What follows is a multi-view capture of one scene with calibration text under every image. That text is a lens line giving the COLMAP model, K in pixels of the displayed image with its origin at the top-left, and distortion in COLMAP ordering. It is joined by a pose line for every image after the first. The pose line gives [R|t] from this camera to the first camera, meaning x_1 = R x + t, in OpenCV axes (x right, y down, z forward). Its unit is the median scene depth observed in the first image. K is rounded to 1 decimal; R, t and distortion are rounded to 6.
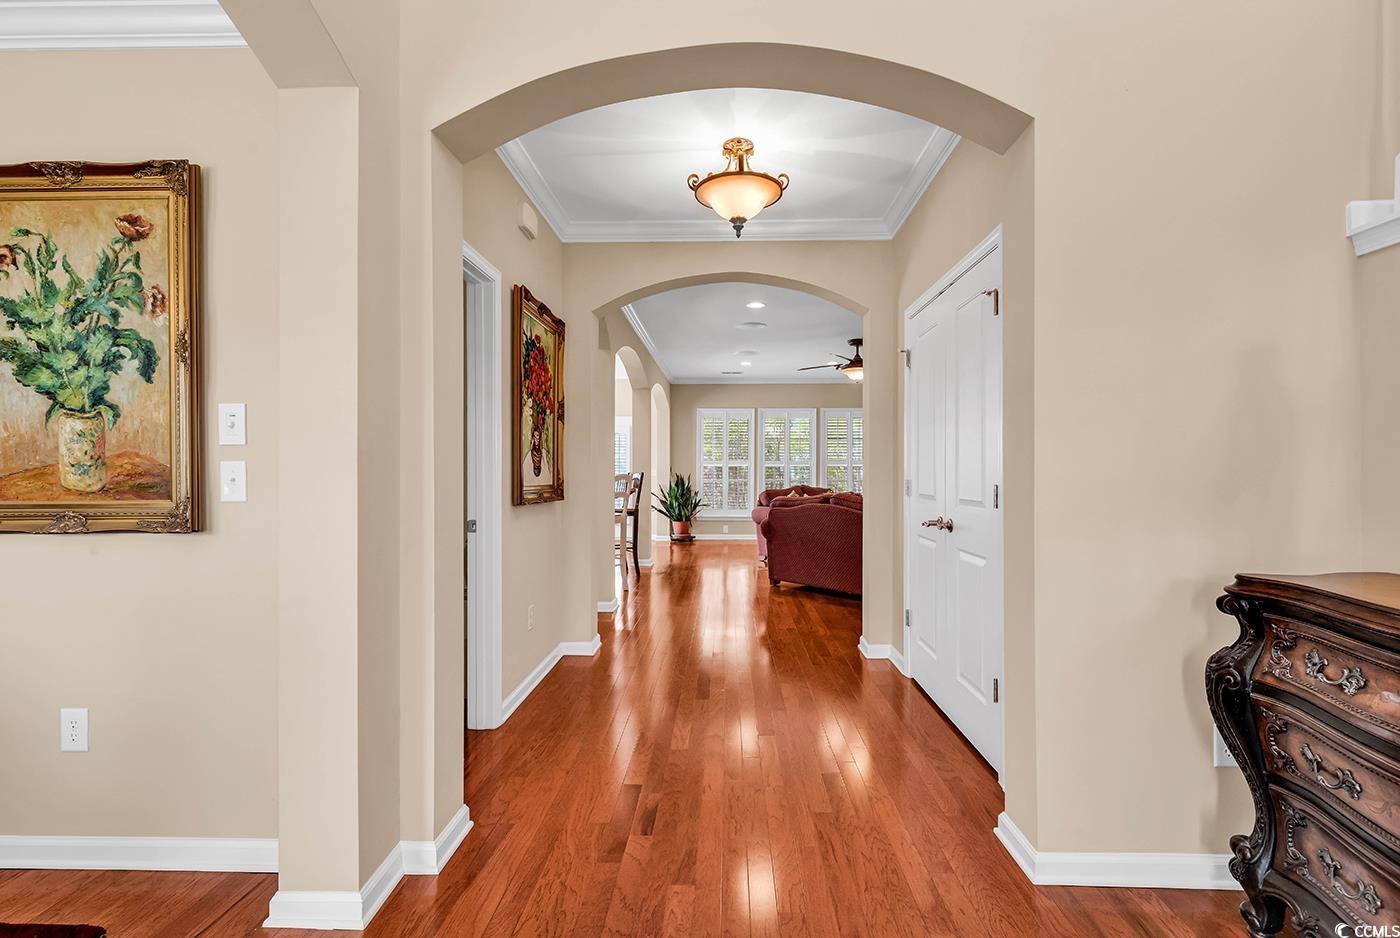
lens RADIAL K [[629.6, 0, 707.7], [0, 629.6, 472.9], [0, 0, 1]] dist [0.009487, -0.001306]
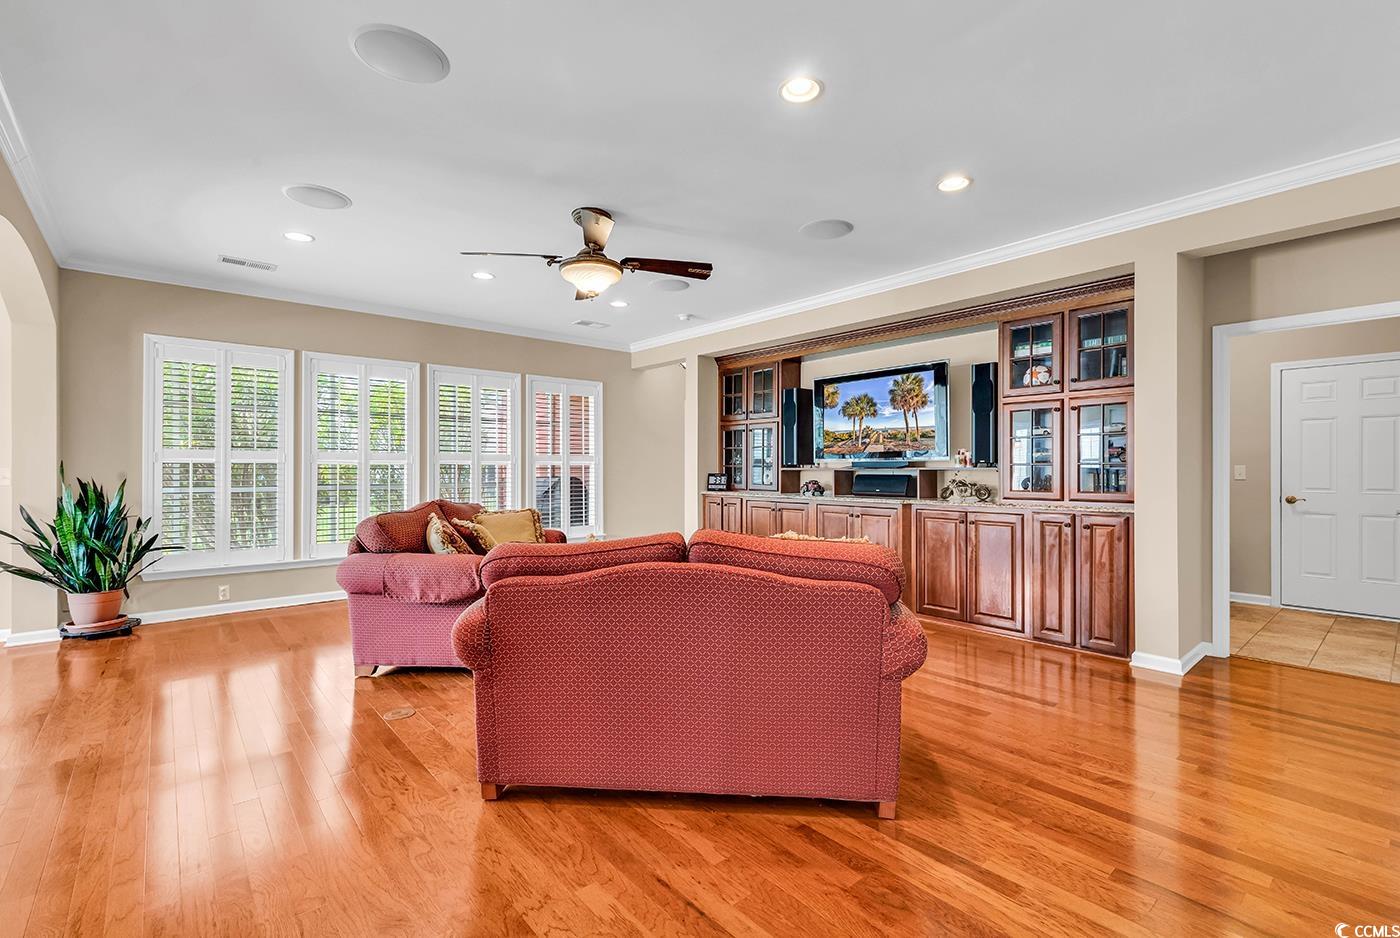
lens RADIAL K [[629.6, 0, 714.0], [0, 629.6, 474.0], [0, 0, 1]] dist [0.009487, -0.001306]
pose [[0.731512, -0.005654, 0.681805, -0.028596], [0.003574, 0.999984, 0.004458, -0.002960], [-0.681819, -0.000824, 0.731520, 0.393782]]
